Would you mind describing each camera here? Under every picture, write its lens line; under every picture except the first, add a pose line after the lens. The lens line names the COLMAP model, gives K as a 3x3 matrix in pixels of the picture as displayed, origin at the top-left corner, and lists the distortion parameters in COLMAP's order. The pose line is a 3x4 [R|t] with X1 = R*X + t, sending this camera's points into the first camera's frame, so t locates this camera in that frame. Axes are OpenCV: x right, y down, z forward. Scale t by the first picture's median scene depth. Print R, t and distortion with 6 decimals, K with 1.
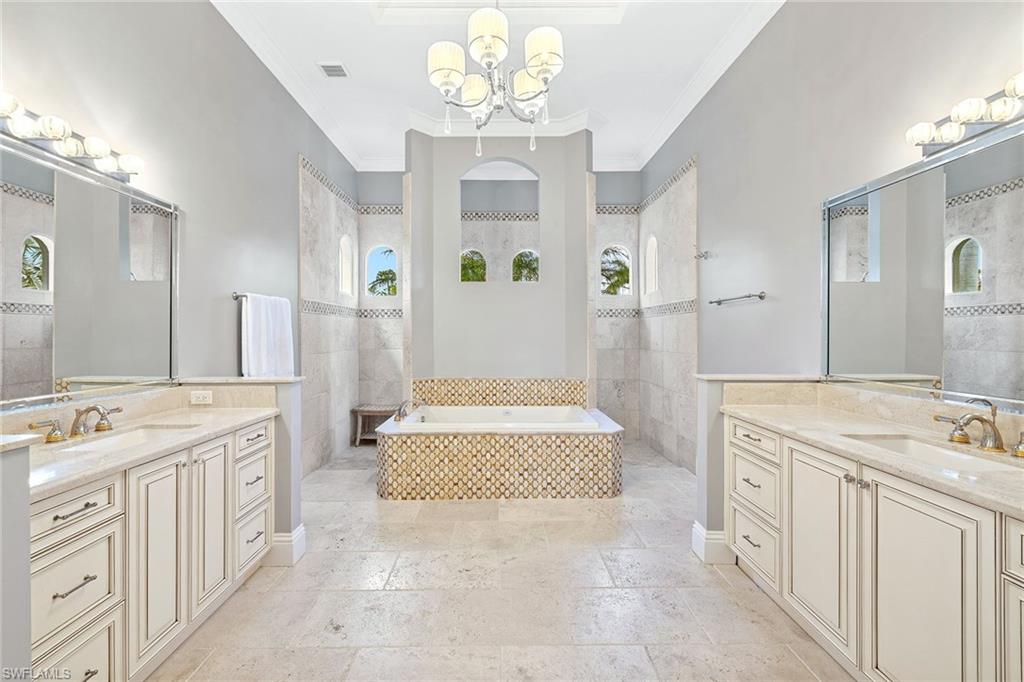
lens RADIAL K [[429.8, 0, 506.2], [0, 429.8, 335.0], [0, 0, 1]] dist [0.001238, 0.000412]
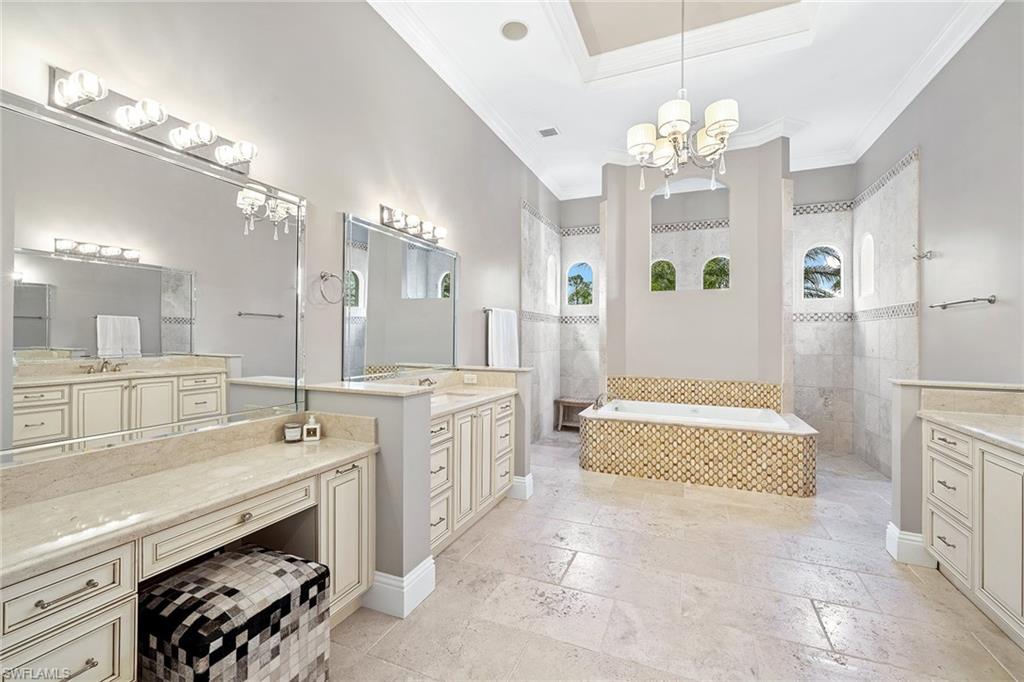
lens RADIAL K [[429.8, 0, 506.2], [0, 429.8, 335.0], [0, 0, 1]] dist [0.001238, 0.000412]
pose [[0.909912, 0.005047, -0.414770, 0.022540], [-0.008071, 0.999952, -0.005540, -0.000874], [0.414722, 0.008389, 0.909909, -0.237741]]
